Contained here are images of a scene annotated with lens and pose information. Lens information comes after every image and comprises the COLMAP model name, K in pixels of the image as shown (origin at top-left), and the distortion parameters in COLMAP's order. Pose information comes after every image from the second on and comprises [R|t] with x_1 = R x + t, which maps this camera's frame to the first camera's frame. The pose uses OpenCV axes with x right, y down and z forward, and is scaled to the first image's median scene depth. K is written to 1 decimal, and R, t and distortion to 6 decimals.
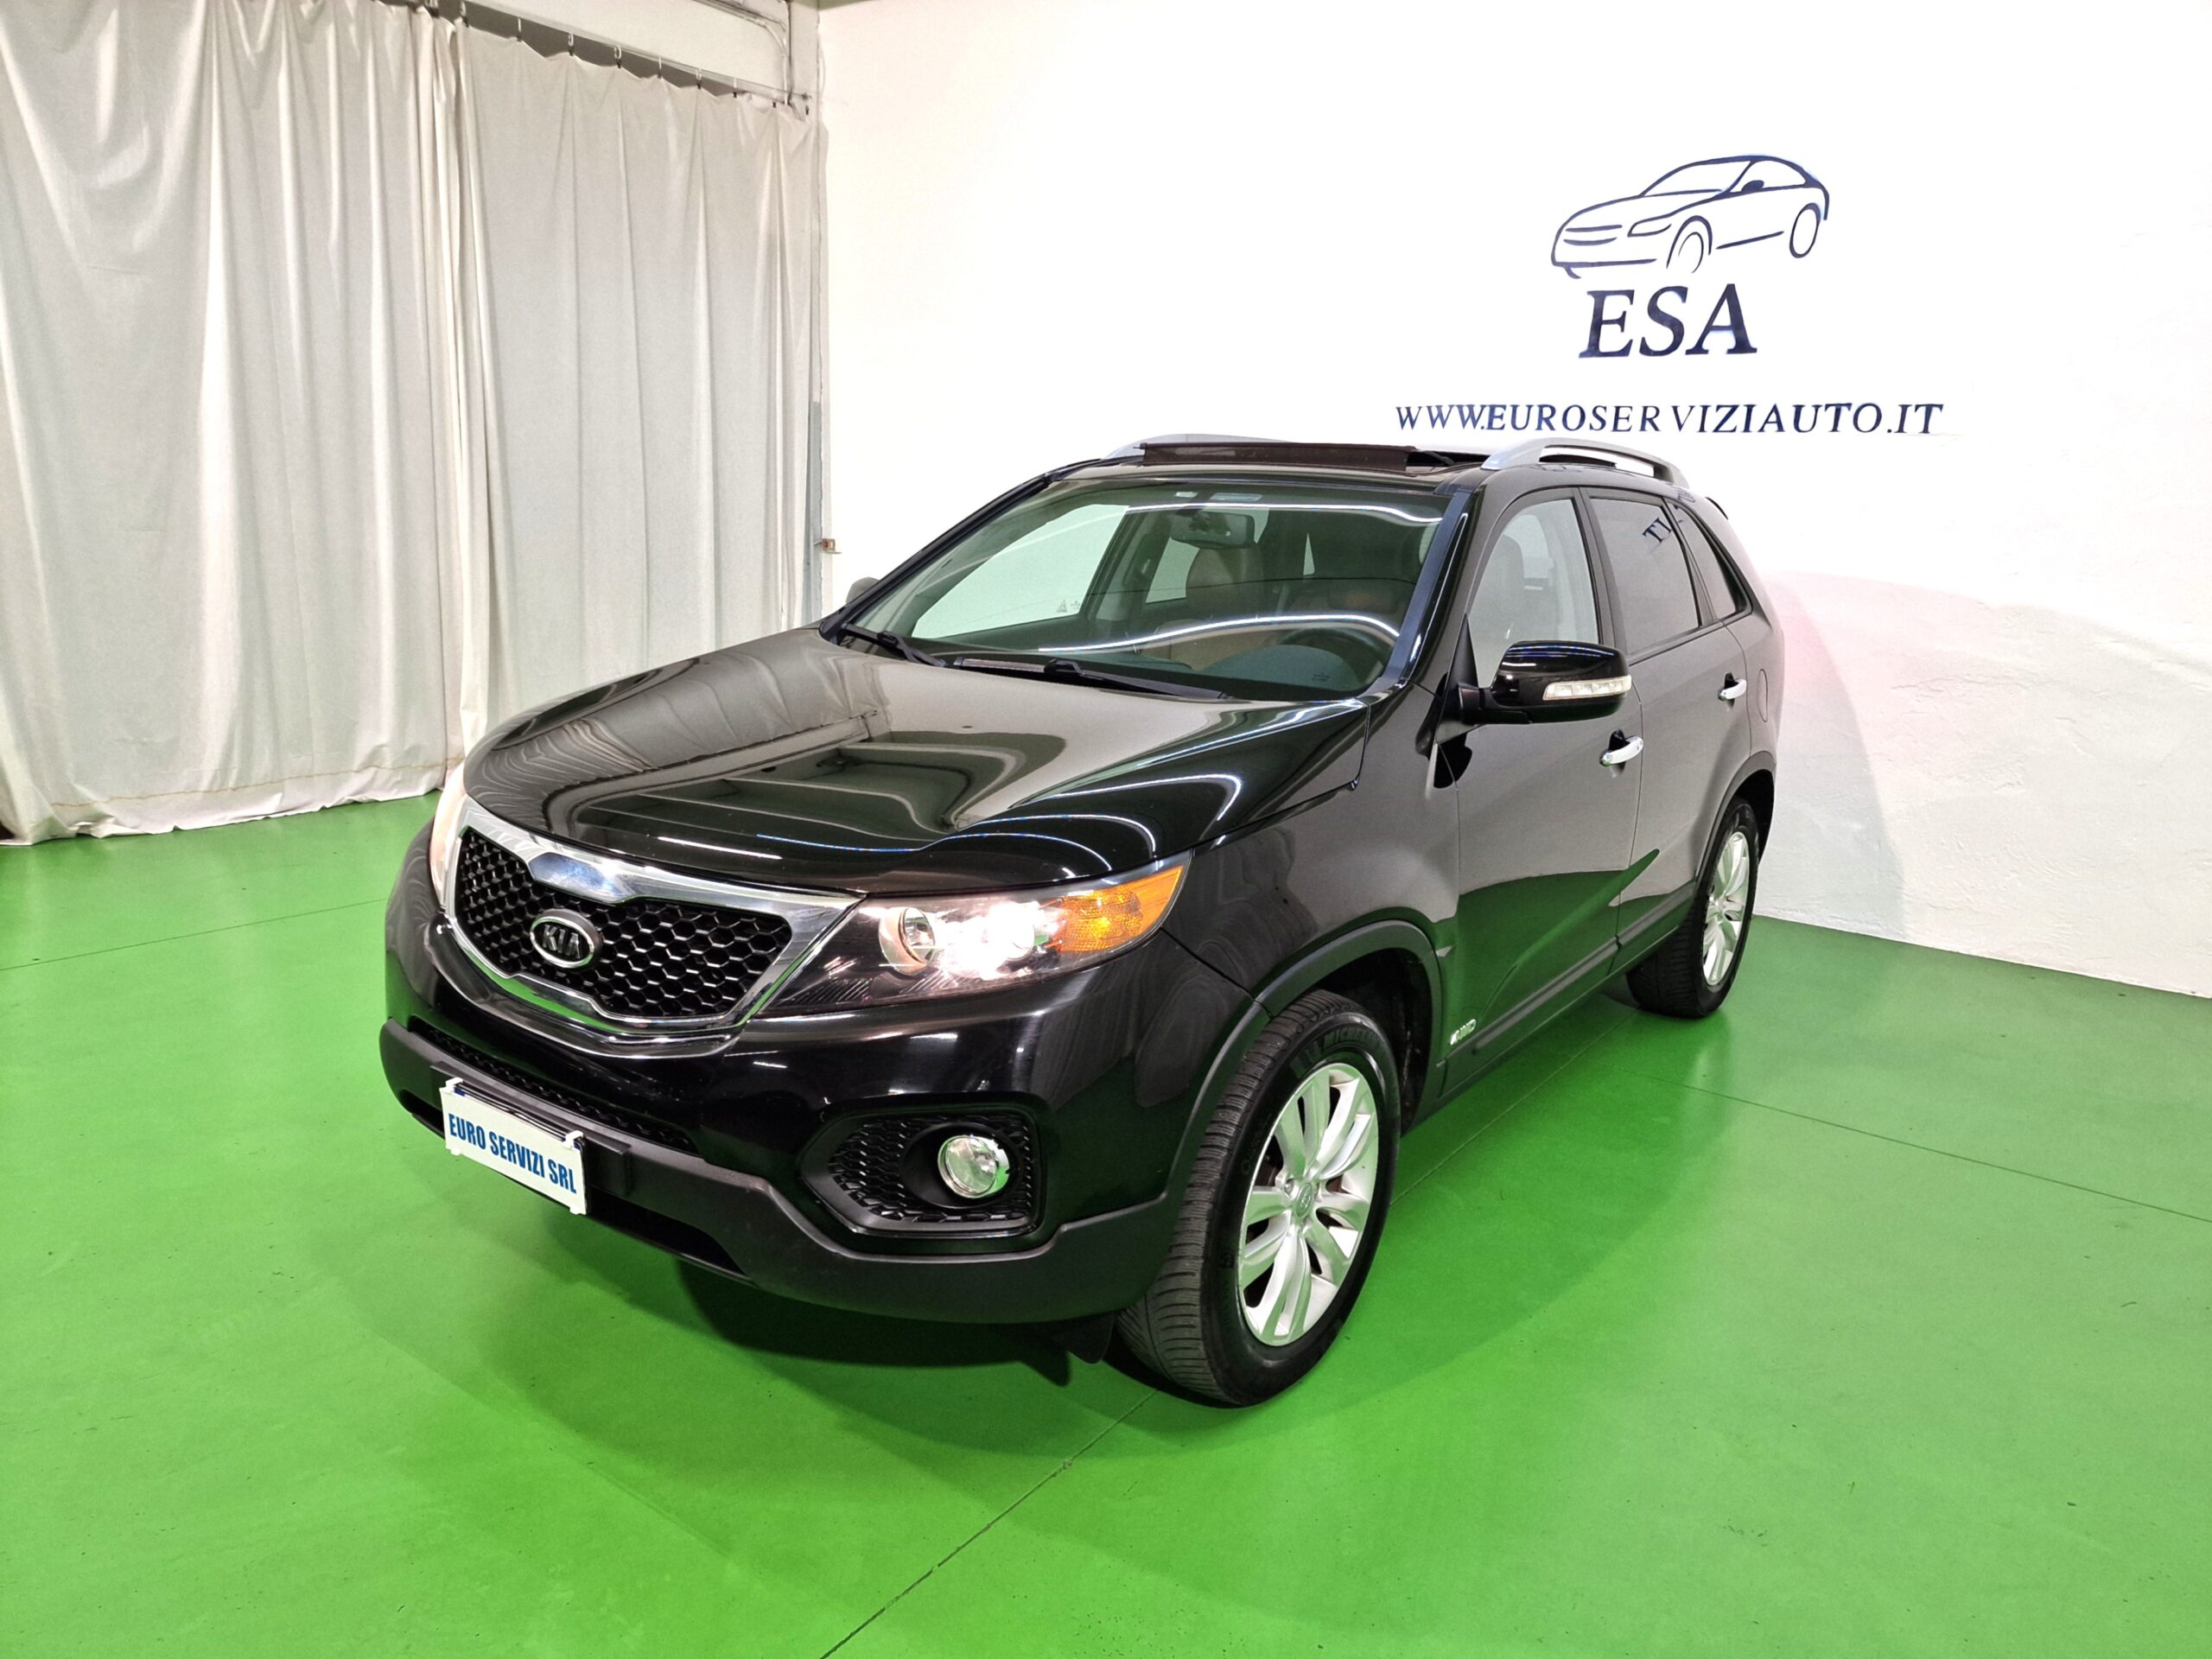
lens RADIAL K [[1502.7, 0, 1107.9], [0, 1502.7, 829.5], [0, 0, 1]] dist [0.071827, -0.045389]
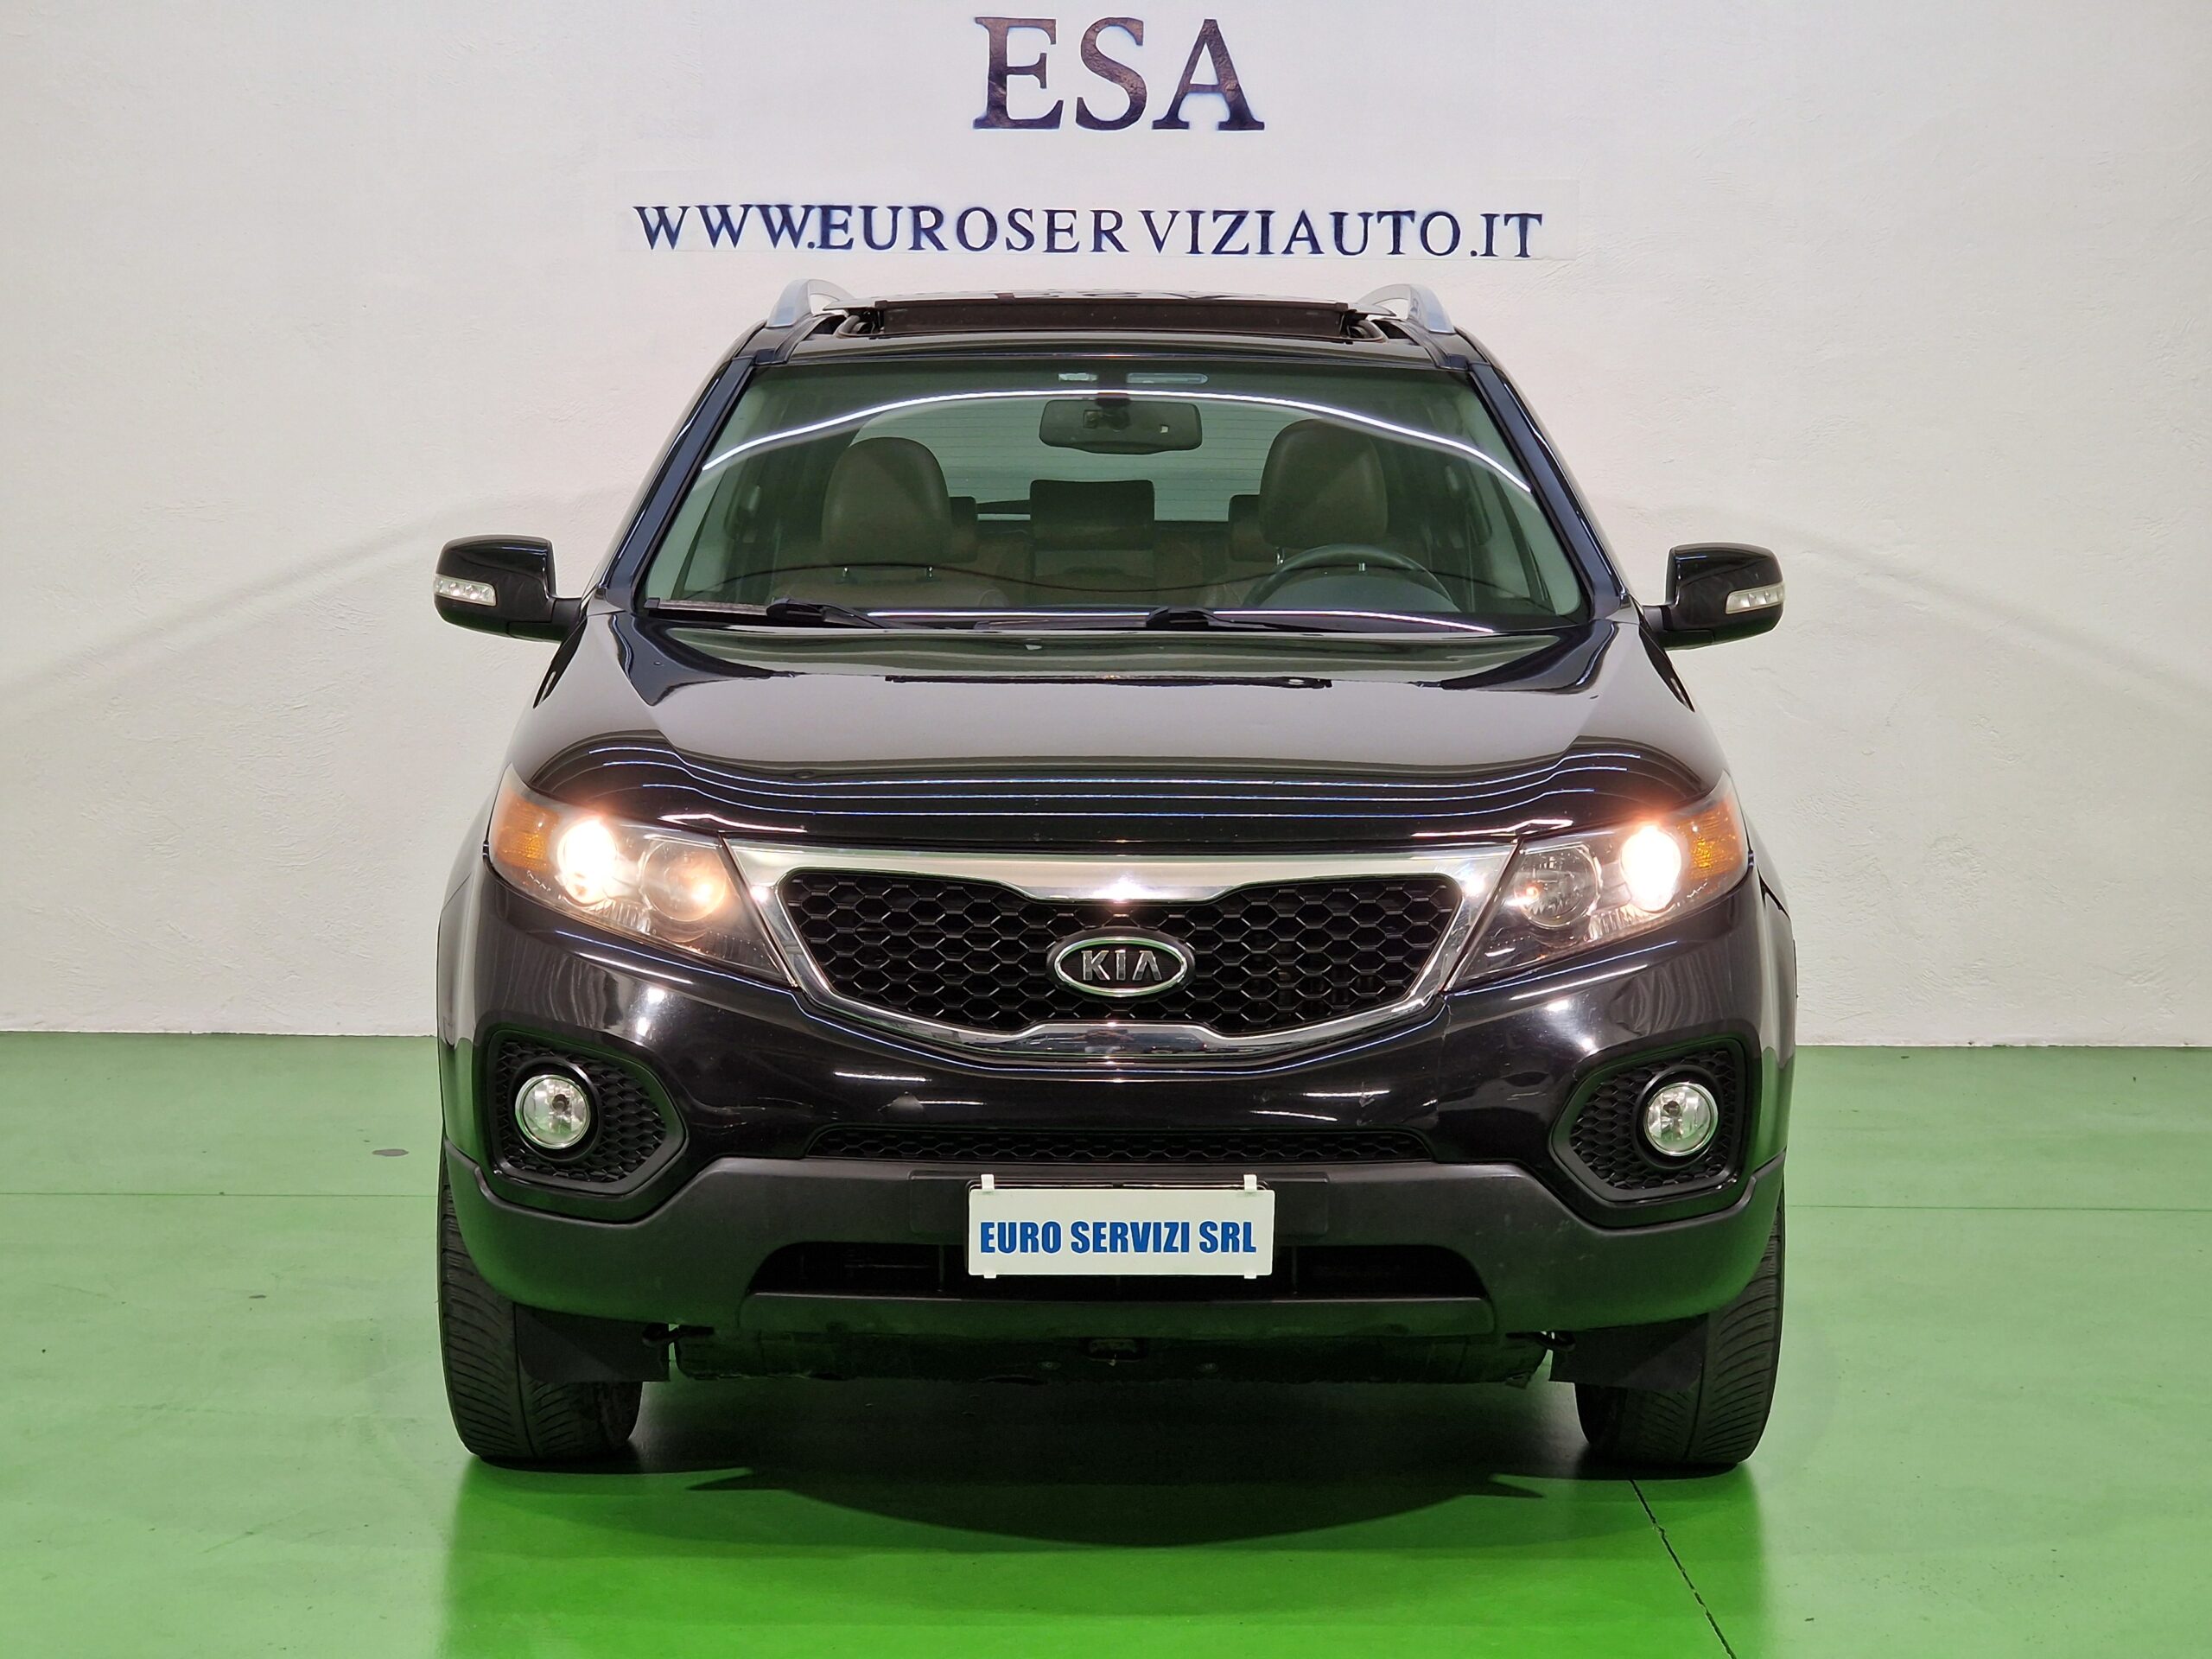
lens RADIAL K [[4407.8, 0, 1106.0], [0, 4407.8, 829.5], [0, 0, 1]] dist [-0.453977, 9.161848]
pose [[0.796651, -0.095141, 0.596904, -0.694751], [0.158511, 0.985857, -0.054417, 0.051499], [-0.583285, 0.137967, 0.800465, -0.333020]]
